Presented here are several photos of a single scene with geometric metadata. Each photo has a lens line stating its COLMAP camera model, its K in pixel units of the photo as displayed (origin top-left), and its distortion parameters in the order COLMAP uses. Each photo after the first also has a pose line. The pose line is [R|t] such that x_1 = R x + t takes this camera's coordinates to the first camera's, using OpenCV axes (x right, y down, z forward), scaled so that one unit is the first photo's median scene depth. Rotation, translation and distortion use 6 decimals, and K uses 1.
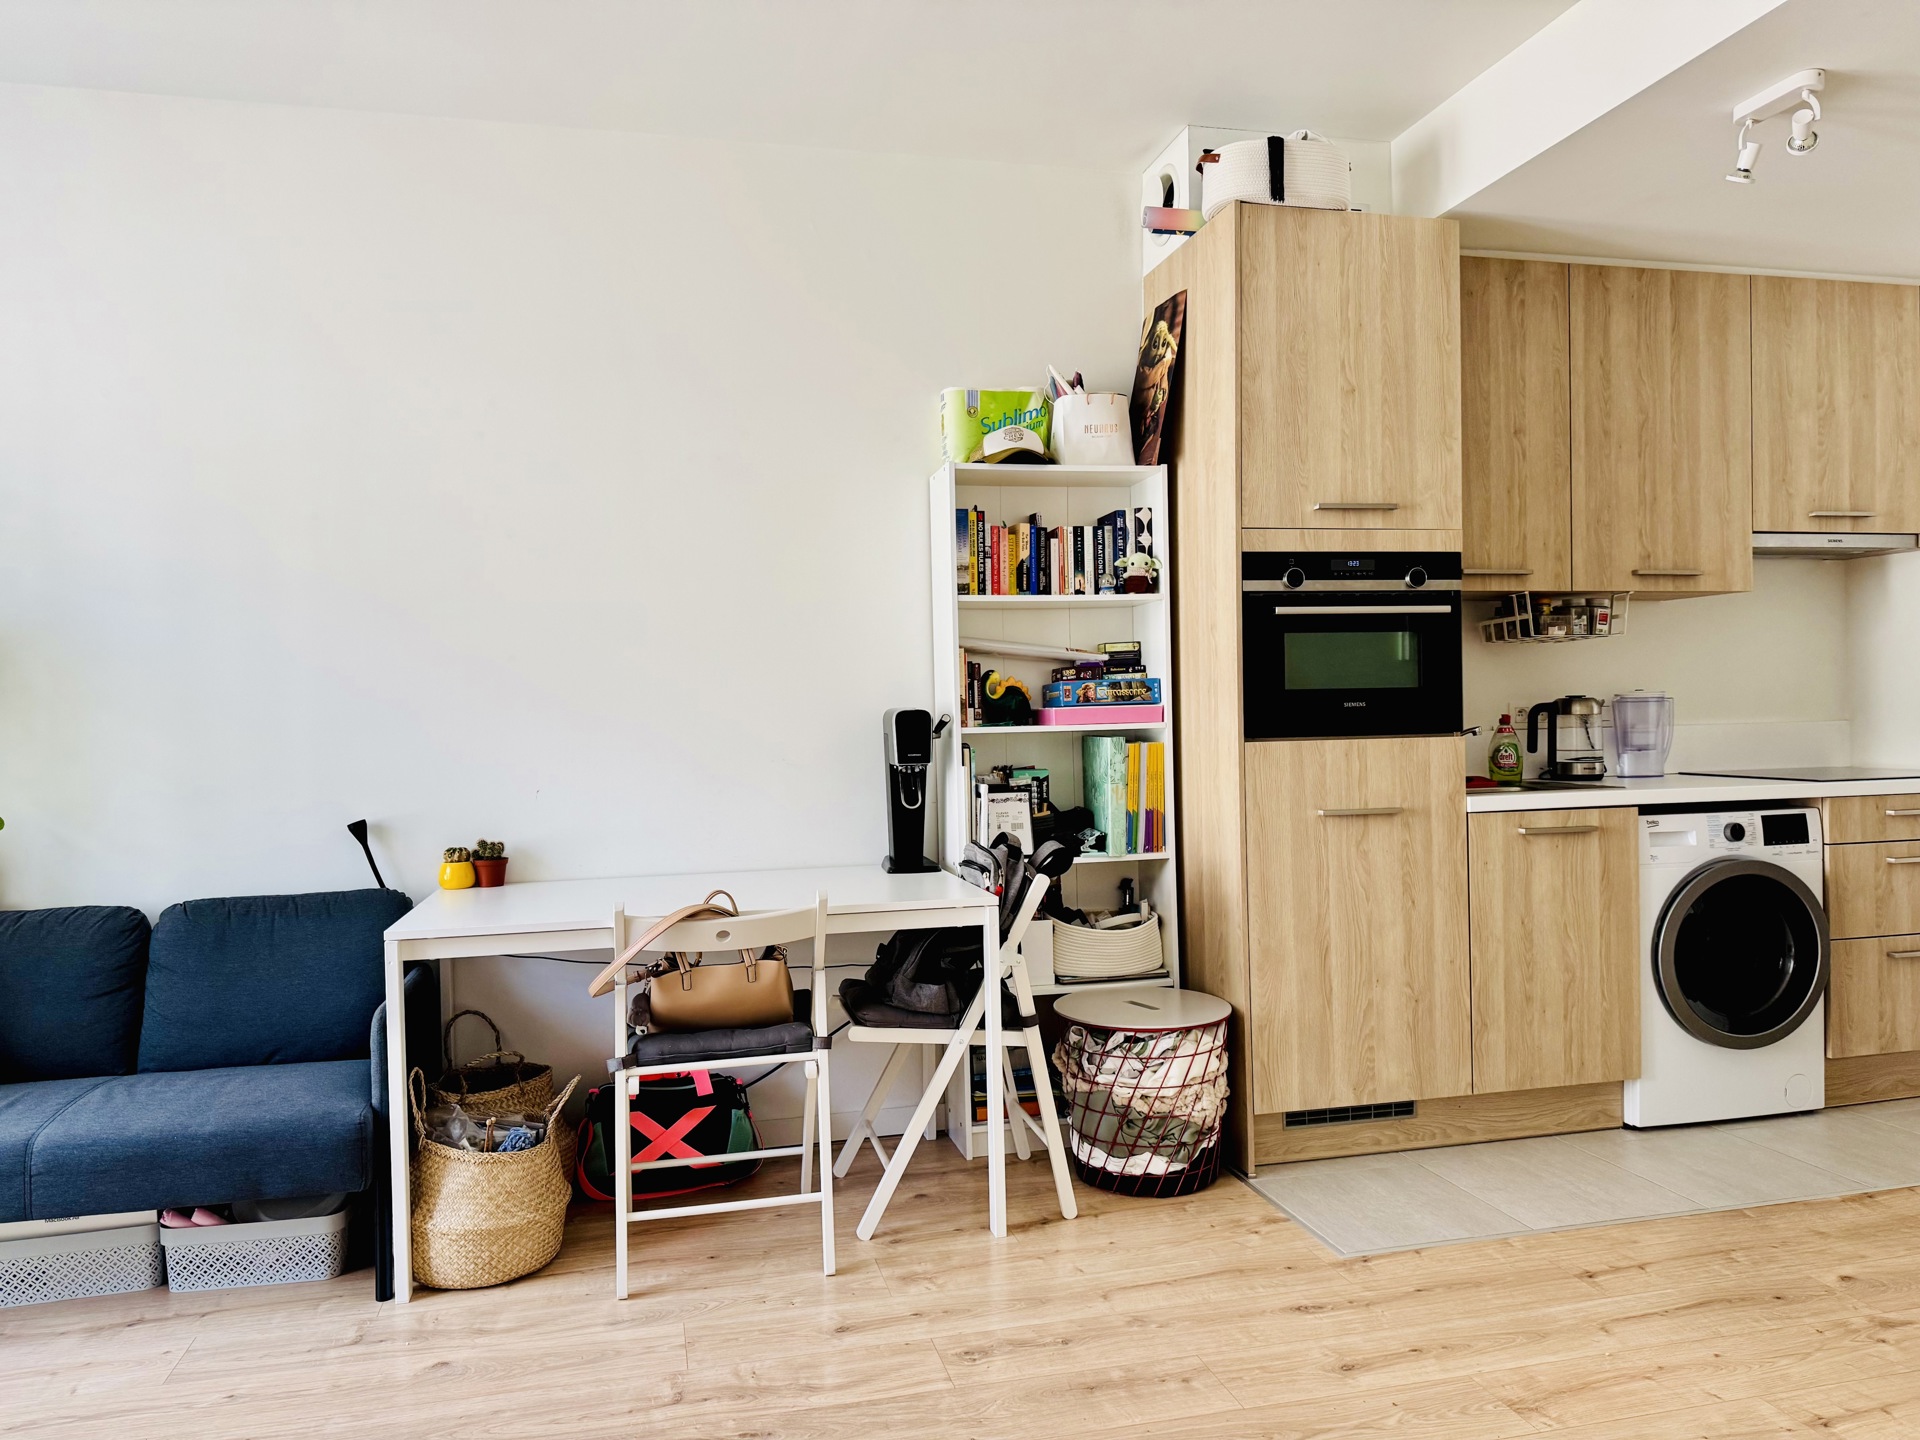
lens RADIAL K [[1347.1, 0, 951.1], [0, 1347.1, 726.1], [0, 0, 1]] dist [0.102451, -0.160039]
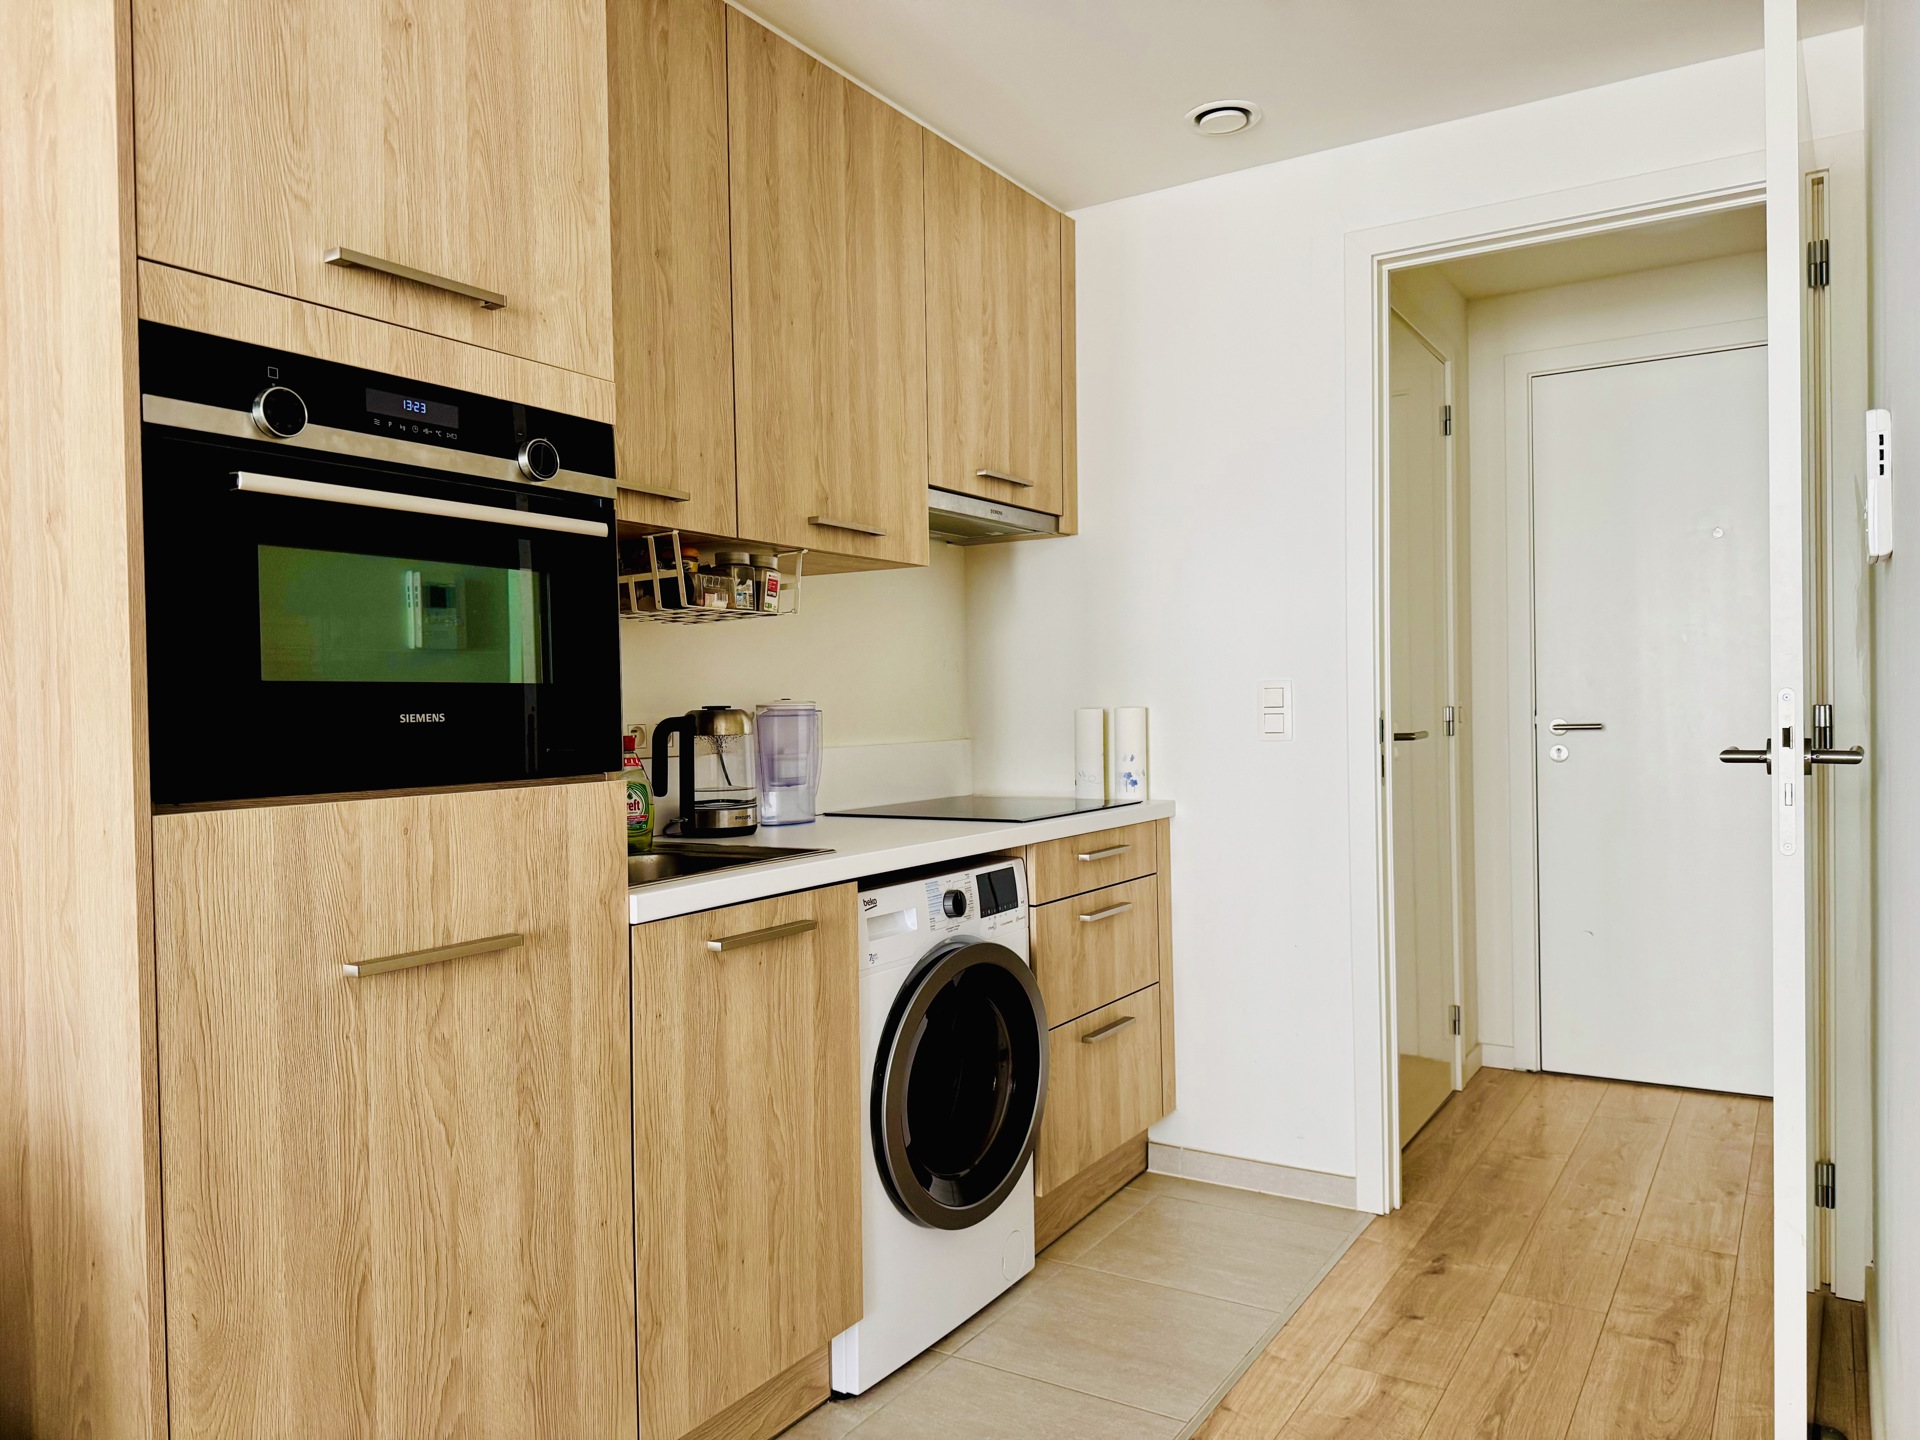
lens RADIAL K [[1347.1, 0, 951.1], [0, 1347.1, 726.1], [0, 0, 1]] dist [0.102451, -0.160039]
pose [[0.723569, -0.003355, 0.690244, 0.105341], [0.013270, 0.999871, -0.009052, -0.006522], [-0.690125, 0.015709, 0.723520, 0.521228]]
